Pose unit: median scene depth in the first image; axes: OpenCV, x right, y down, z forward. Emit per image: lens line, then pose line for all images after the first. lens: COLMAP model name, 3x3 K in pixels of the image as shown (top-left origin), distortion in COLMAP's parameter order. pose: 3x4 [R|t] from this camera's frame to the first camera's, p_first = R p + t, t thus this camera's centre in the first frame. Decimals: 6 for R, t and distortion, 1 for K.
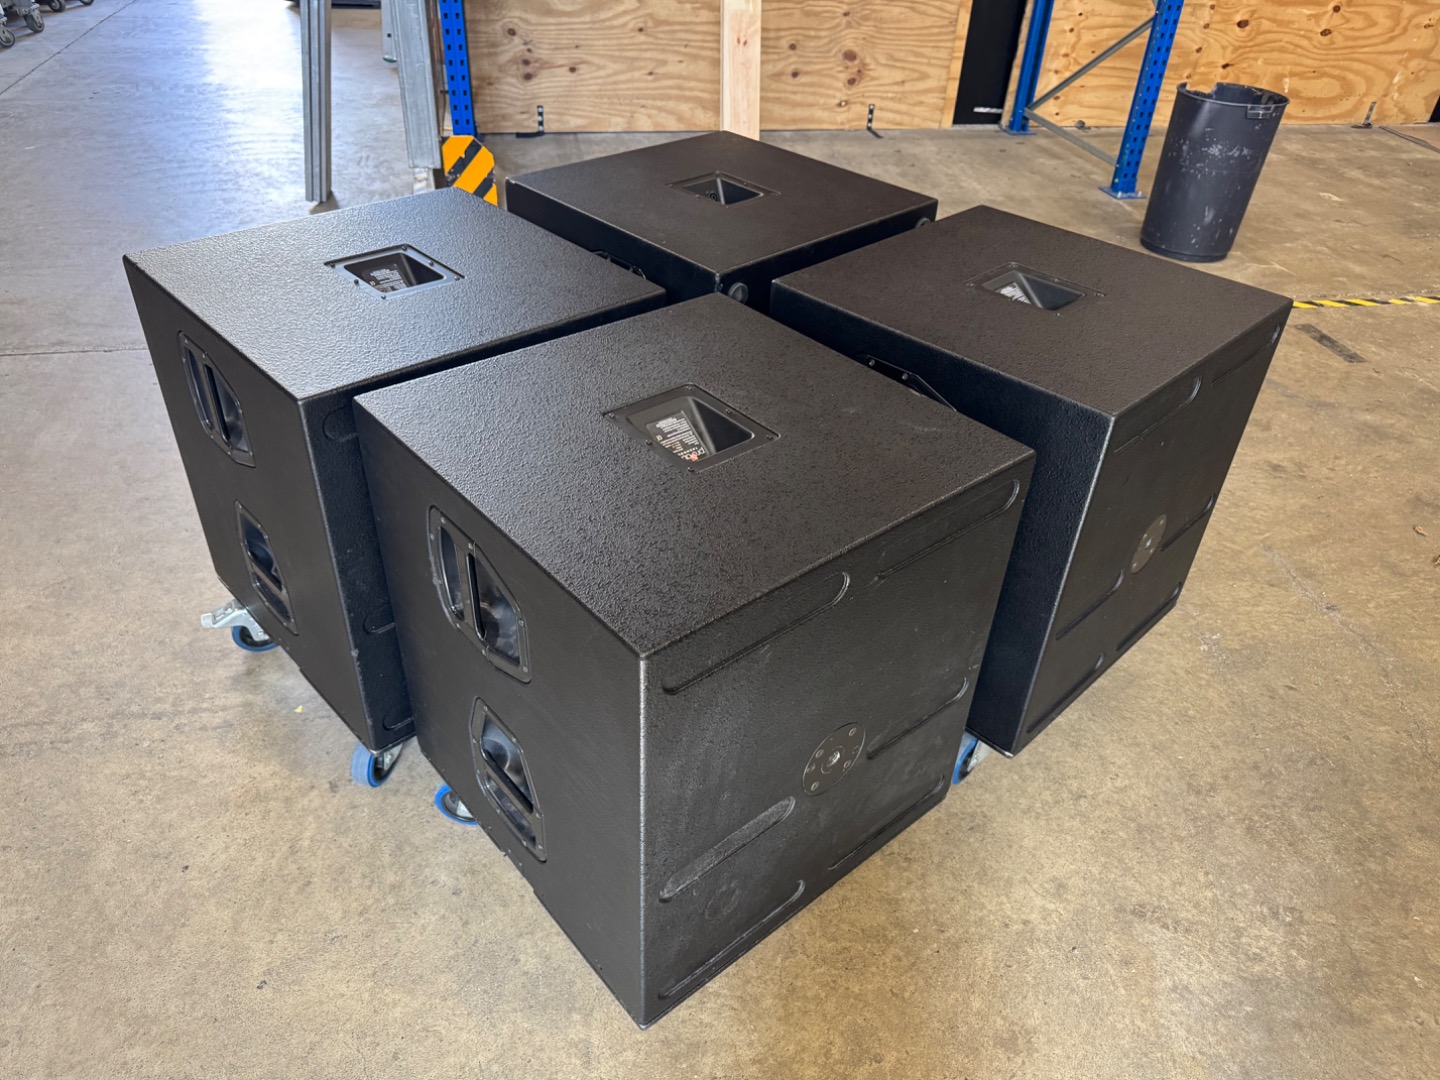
lens RADIAL K [[1029.5, 0, 722.0], [0, 1029.5, 543.4], [0, 0, 1]] dist [0.008386, -0.011236]
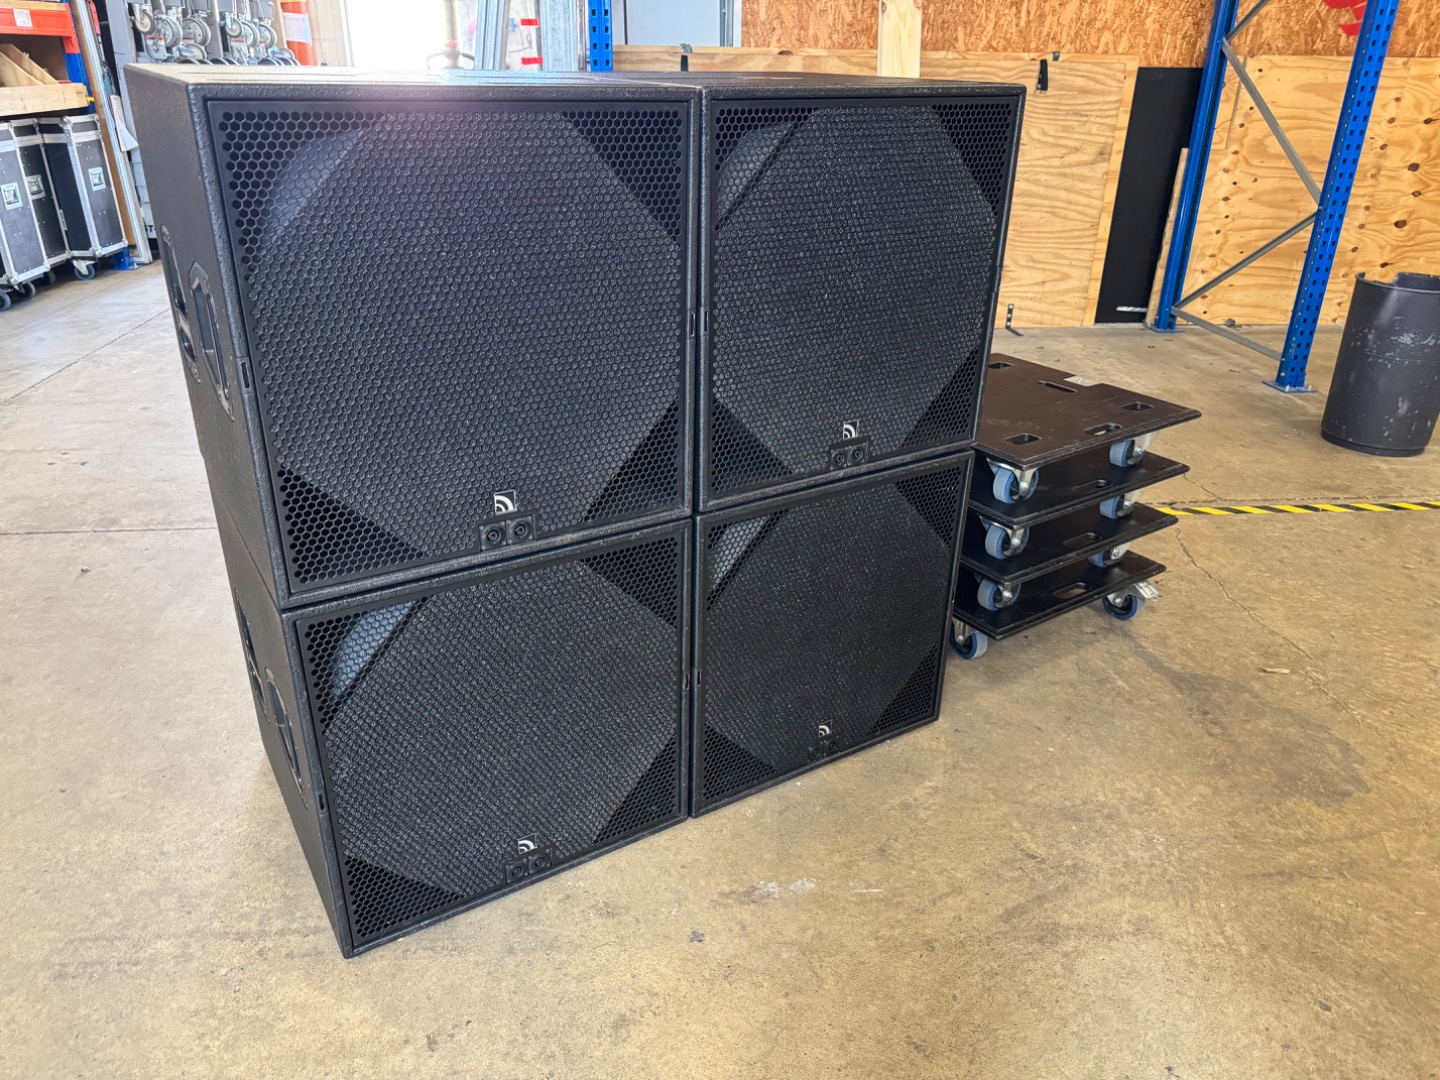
lens RADIAL K [[1029.5, 0, 724.8], [0, 1029.5, 540.2], [0, 0, 1]] dist [0.008386, -0.011236]
pose [[0.994385, 0.018139, -0.104253, -0.049038], [-0.037883, 0.980925, -0.190660, -0.005731], [0.098806, 0.193539, 0.976104, 0.106965]]
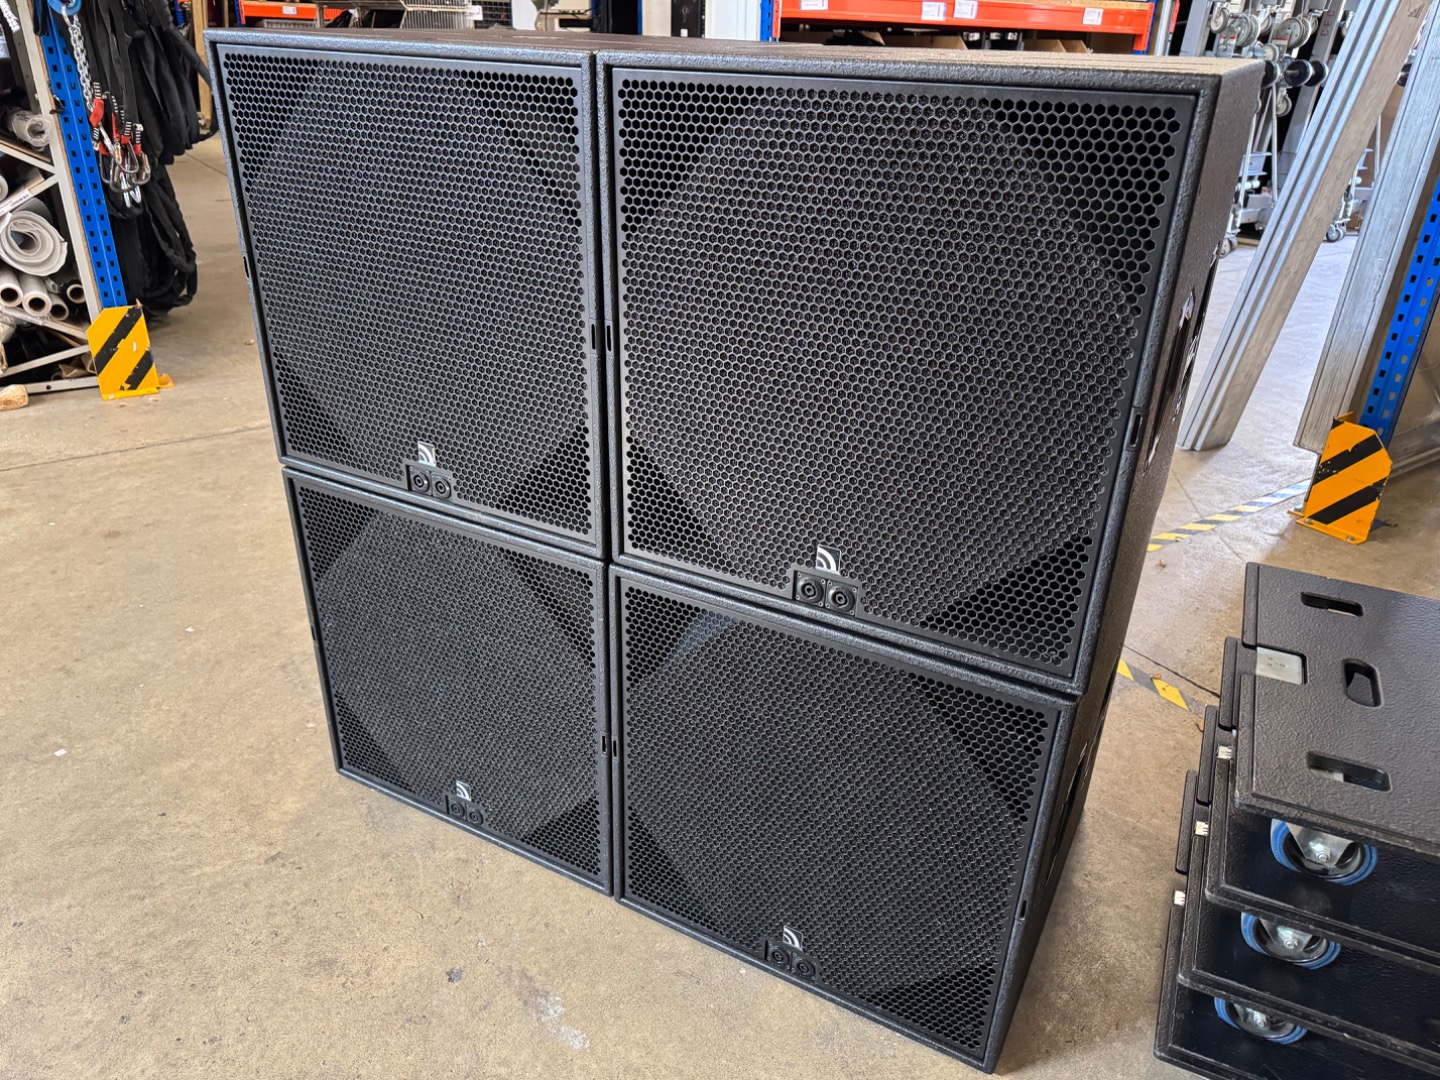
lens RADIAL K [[1029.5, 0, 693.3], [0, 1029.5, 528.5], [0, 0, 1]] dist [0.008386, -0.011236]
pose [[0.383447, 0.372725, -0.845012, 0.337621], [-0.554708, 0.824479, 0.111955, -0.244428], [0.738422, 0.425806, 0.522897, 0.473166]]
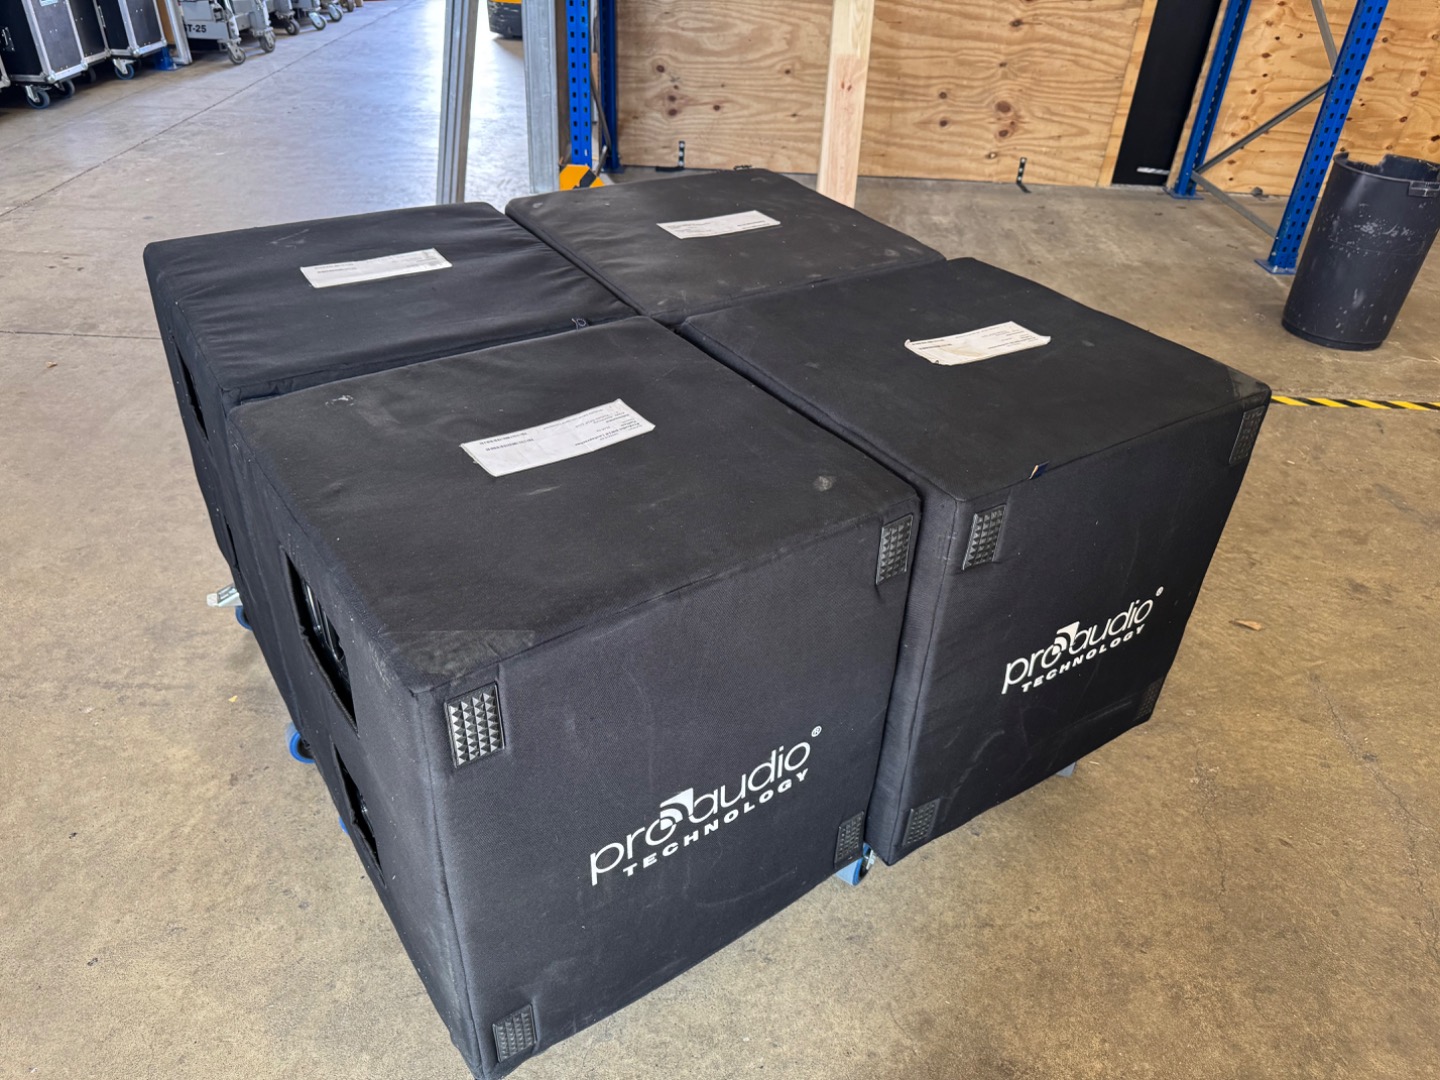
lens RADIAL K [[1029.5, 0, 715.7], [0, 1029.5, 541.7], [0, 0, 1]] dist [0.008386, -0.011236]
pose [[0.976972, 0.120851, -0.175843, 0.173997], [-0.127072, 0.991590, -0.024517, -0.024150], [0.171402, 0.046297, 0.984113, 0.046364]]
